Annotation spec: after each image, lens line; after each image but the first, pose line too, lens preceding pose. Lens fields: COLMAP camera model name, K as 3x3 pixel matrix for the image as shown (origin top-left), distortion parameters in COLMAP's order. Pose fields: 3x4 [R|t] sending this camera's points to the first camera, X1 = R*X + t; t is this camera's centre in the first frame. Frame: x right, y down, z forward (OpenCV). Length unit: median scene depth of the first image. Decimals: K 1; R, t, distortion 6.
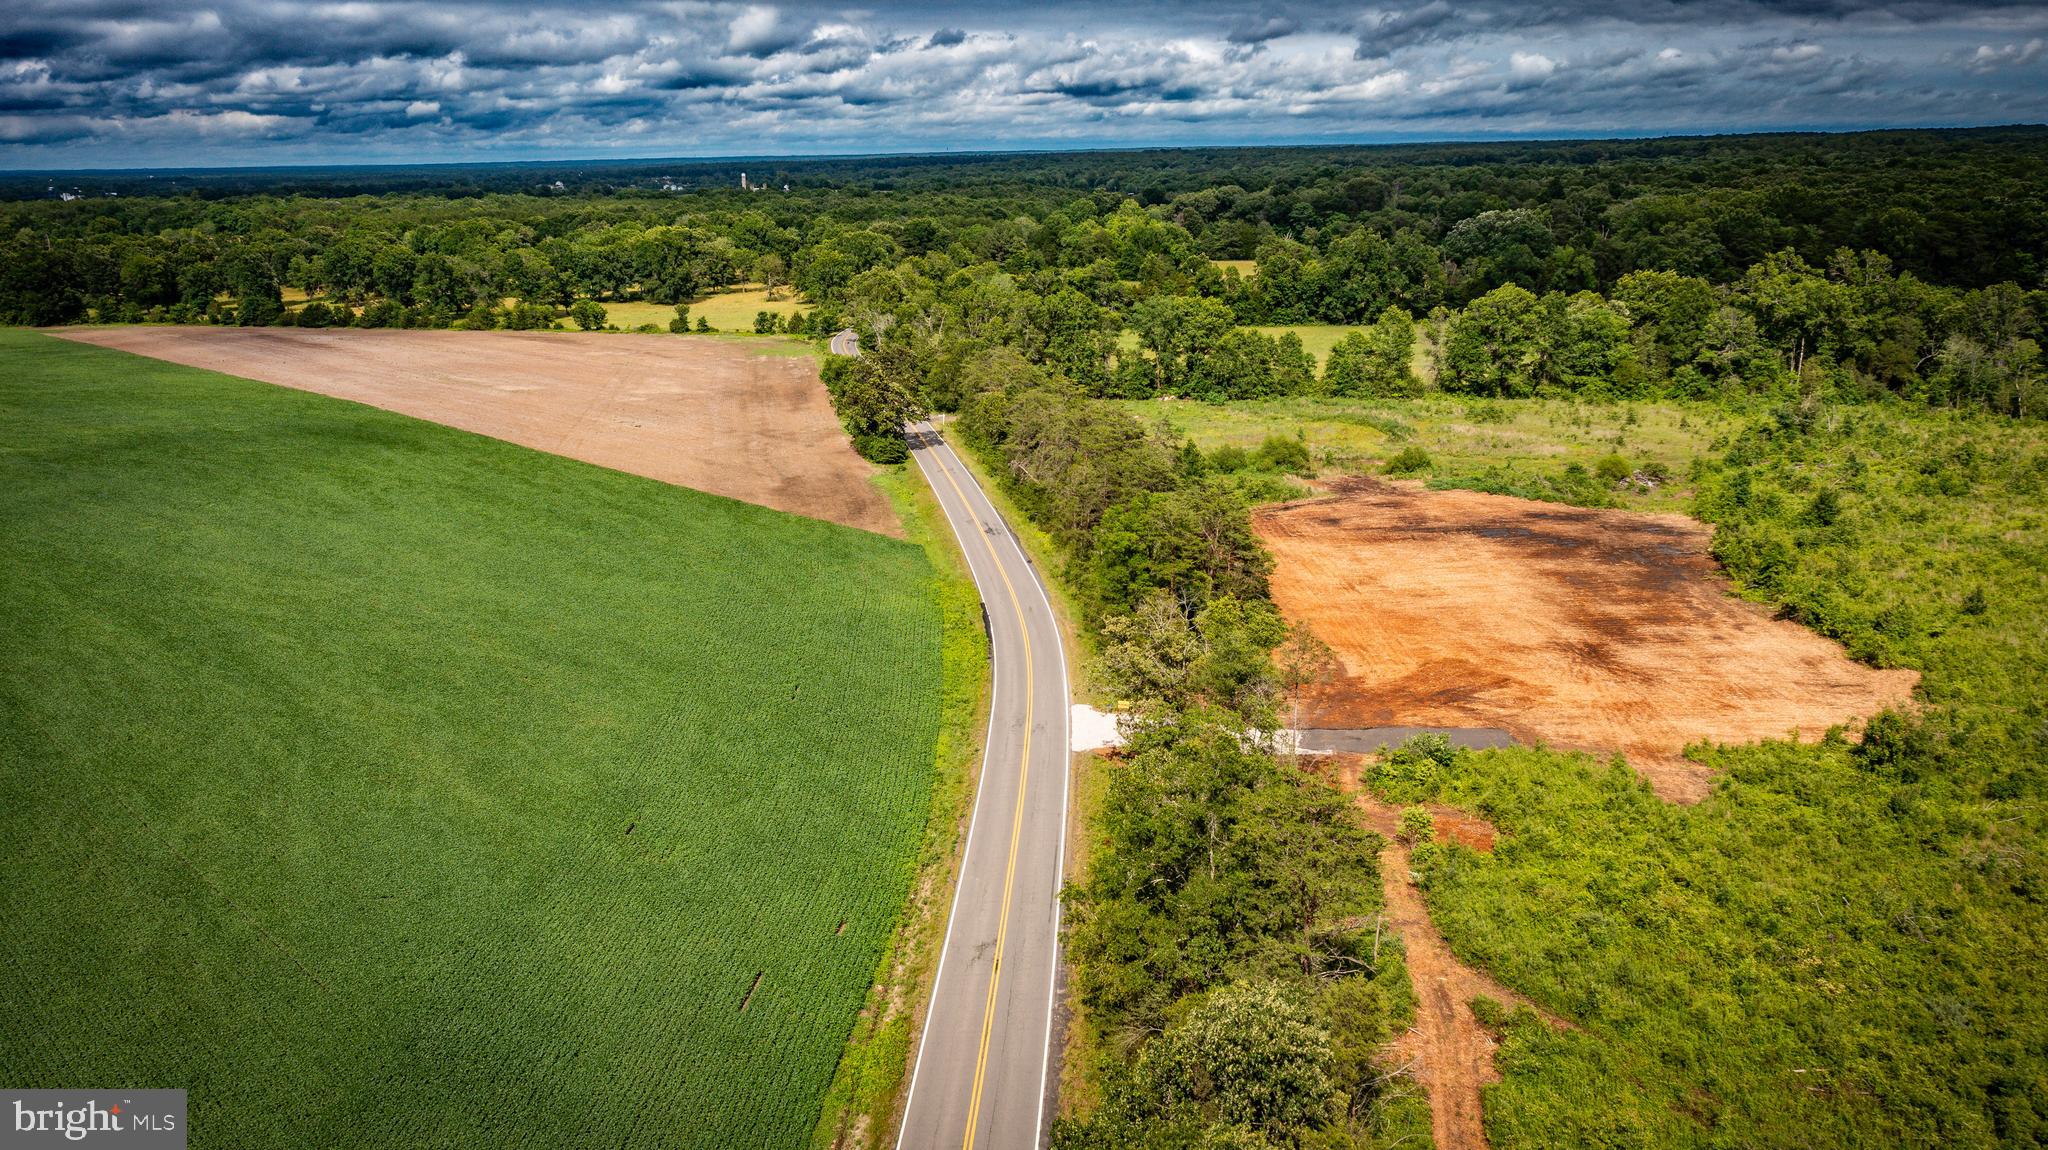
lens RADIAL K [[1623.7, 0, 1029.0], [0, 1623.7, 543.5], [0, 0, 1]] dist [-0.009183, -0.002873]
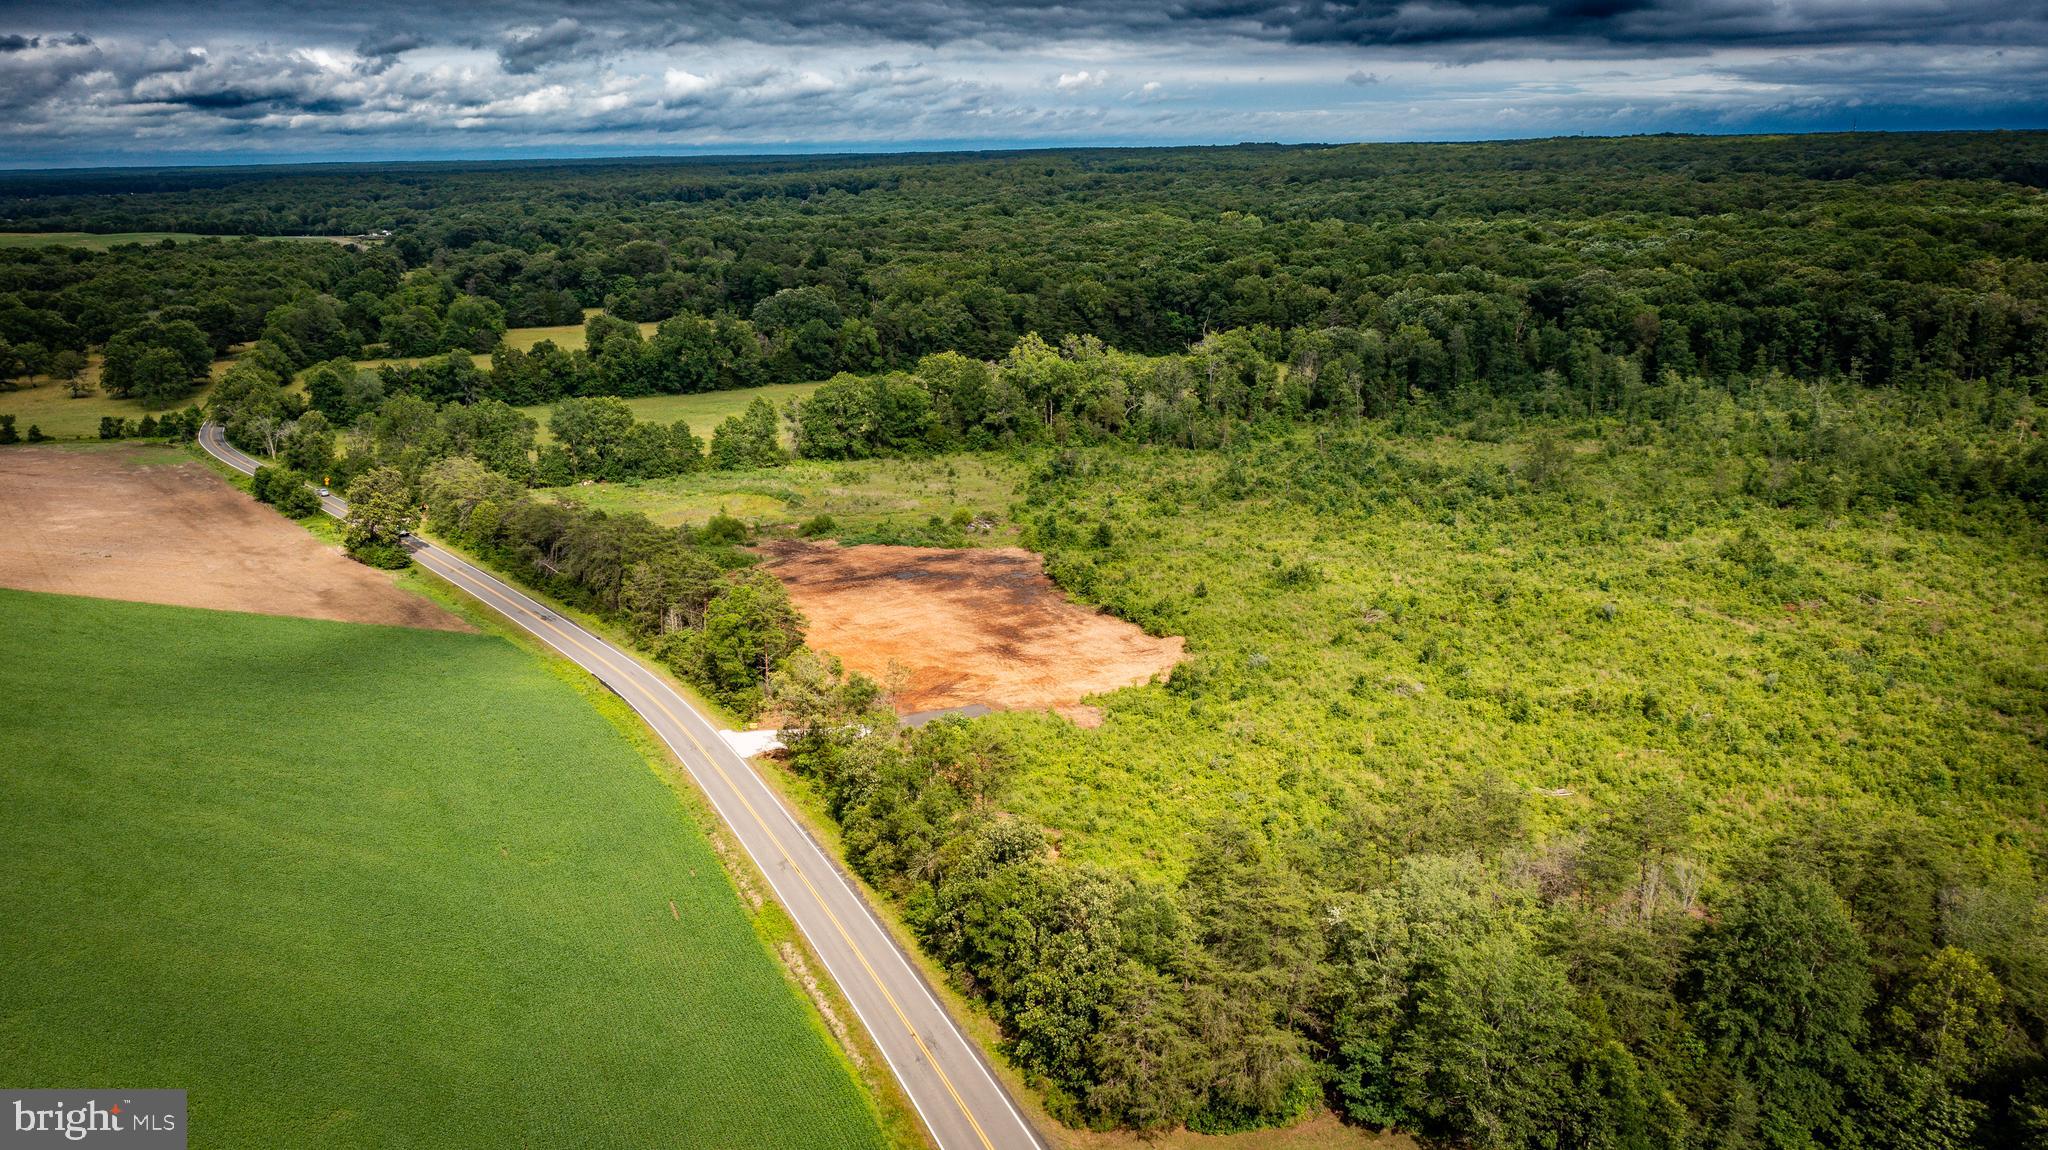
lens RADIAL K [[1637.6, 0, 1028.7], [0, 1637.6, 542.4], [0, 0, 1]] dist [-0.009695, 0.001175]
pose [[0.888680, -0.106801, 0.445917, -0.239321], [0.109589, 0.993783, 0.019617, -0.047635], [-0.445240, 0.031434, 0.894859, -0.325262]]
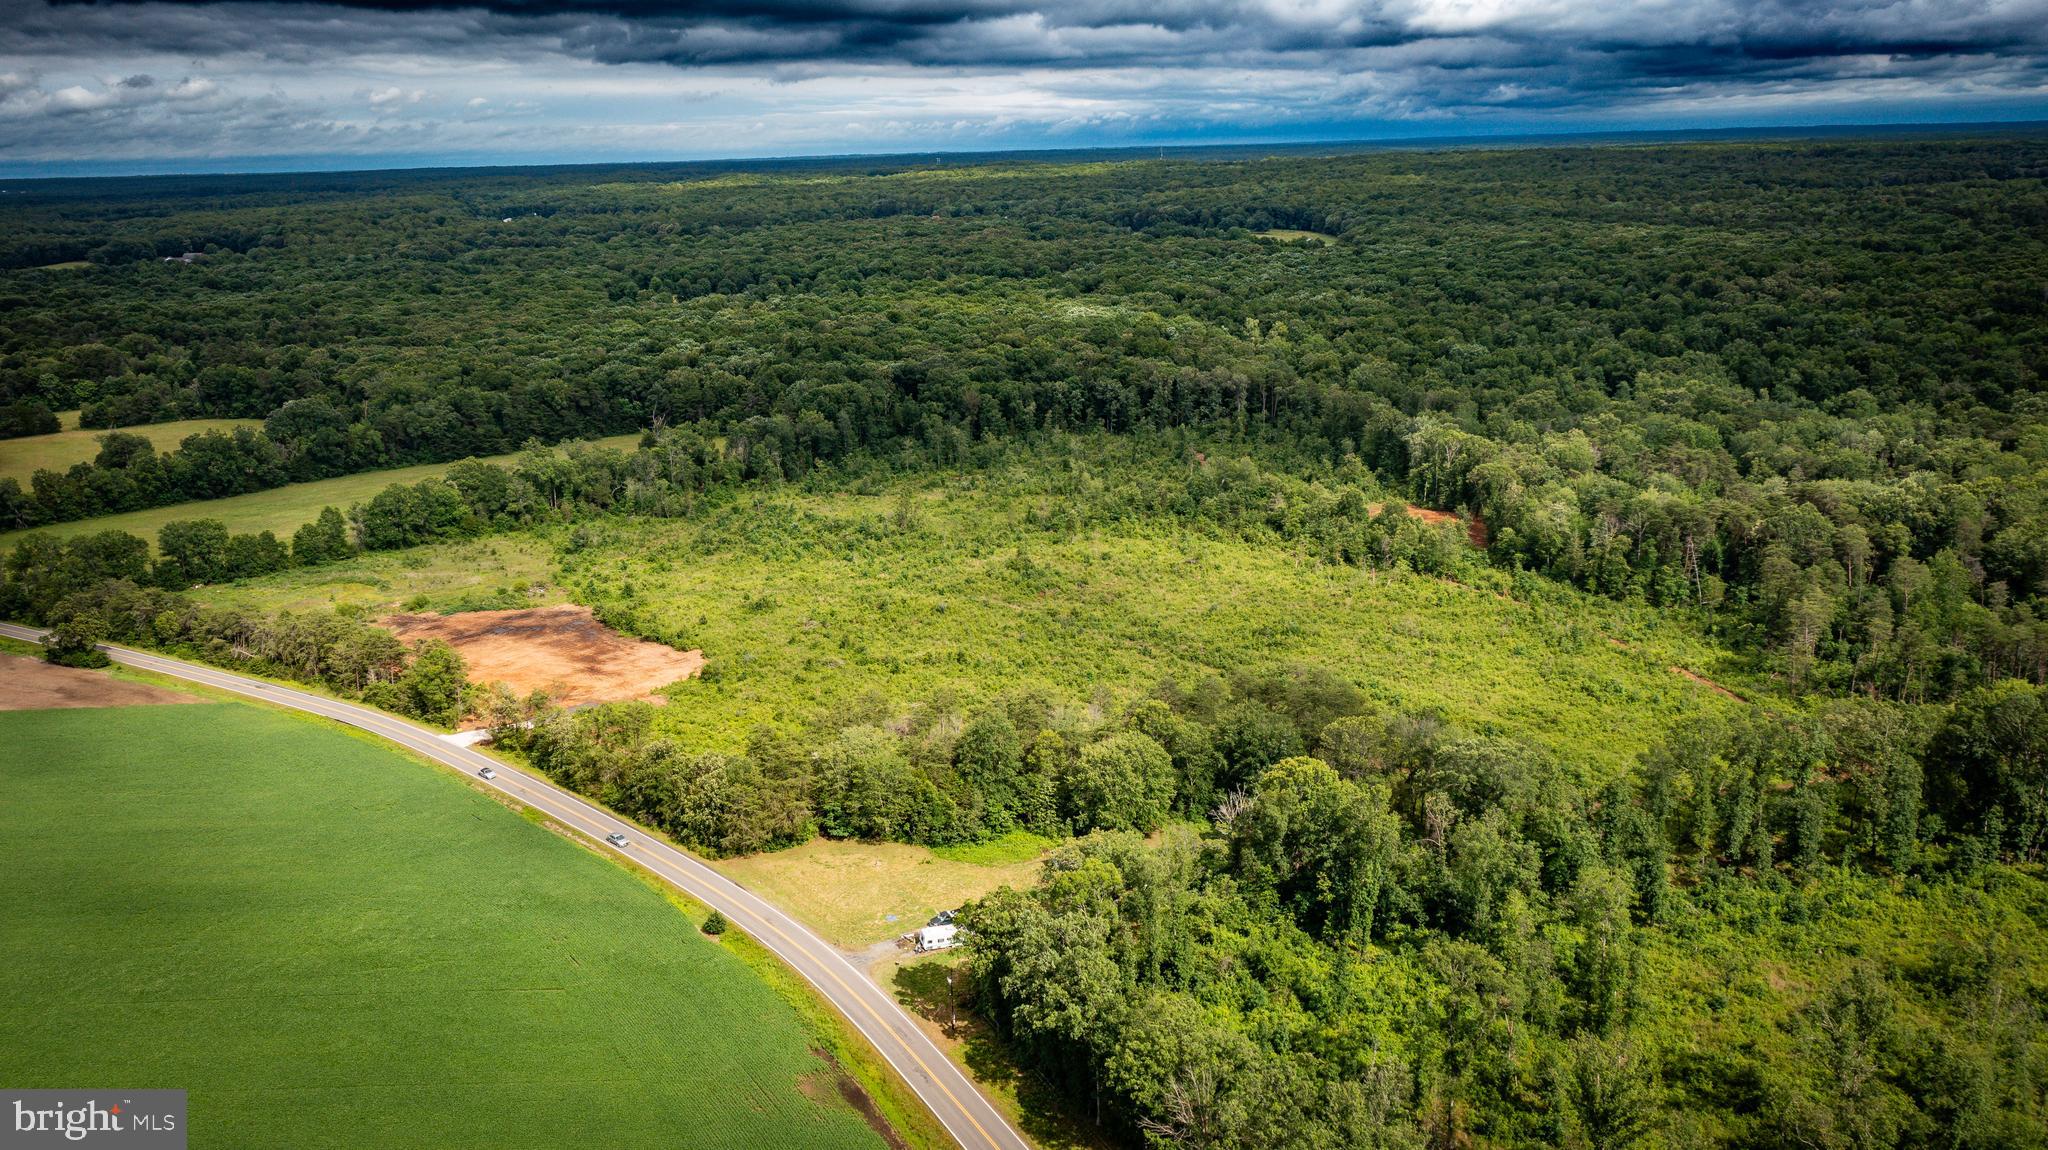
lens RADIAL K [[1665.5, 0, 1024.0], [0, 1665.5, 575.0], [0, 0, 1]] dist [-0.000089, -0.001253]
pose [[0.667701, -0.192775, 0.719036, -0.754531], [0.187972, 0.978249, 0.087718, -0.130123], [-0.720307, 0.076589, 0.689415, -0.948037]]
